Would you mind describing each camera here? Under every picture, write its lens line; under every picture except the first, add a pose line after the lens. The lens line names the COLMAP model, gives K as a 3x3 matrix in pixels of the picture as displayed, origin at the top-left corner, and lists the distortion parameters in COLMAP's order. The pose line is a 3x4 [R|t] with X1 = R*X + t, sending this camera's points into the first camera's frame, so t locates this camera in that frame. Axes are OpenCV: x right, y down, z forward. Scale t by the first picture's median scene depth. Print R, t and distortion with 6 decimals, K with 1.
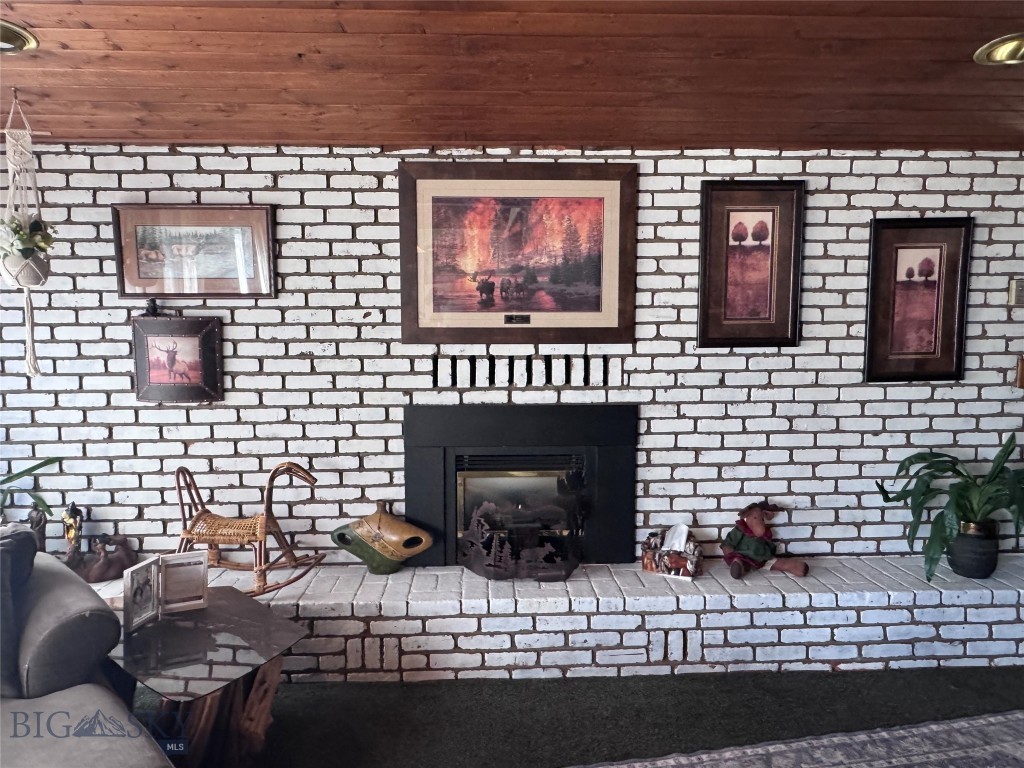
lens RADIAL K [[683.7, 0, 513.2], [0, 683.7, 379.1], [0, 0, 1]] dist [-0.007076, 0.007615]
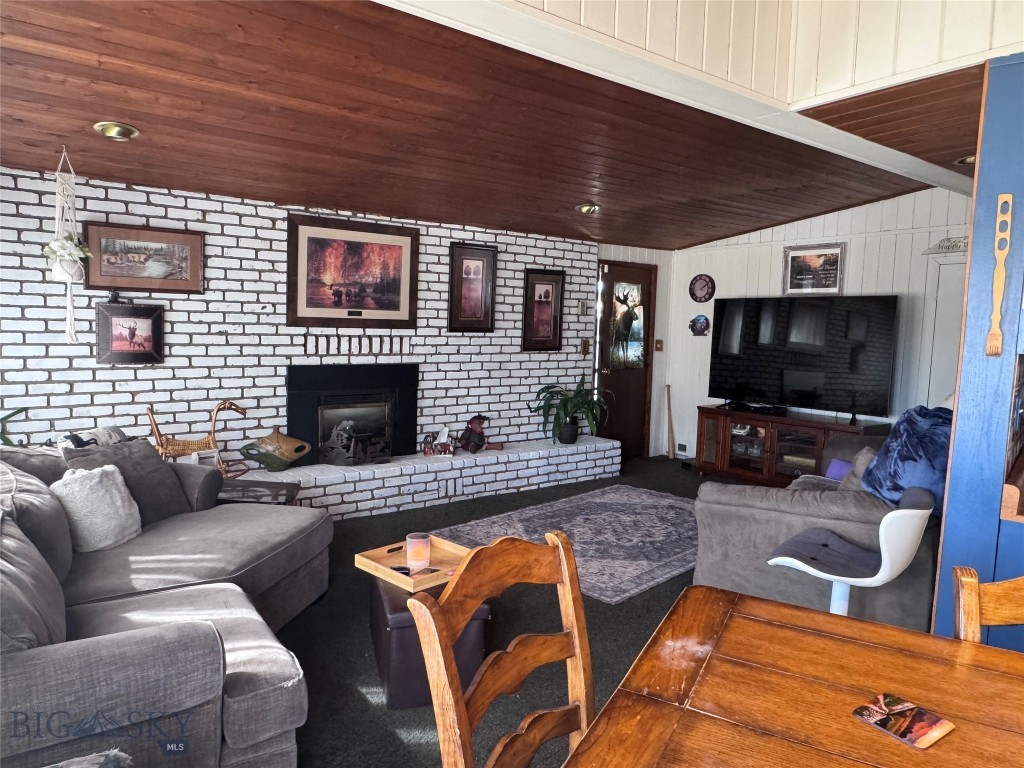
lens RADIAL K [[683.7, 0, 510.3], [0, 683.7, 386.6], [0, 0, 1]] dist [-0.007076, 0.007615]
pose [[0.824740, -0.027957, 0.564820, -0.639184], [0.016182, 0.999535, 0.025845, 0.055741], [-0.565280, -0.012175, 0.824809, -0.613274]]
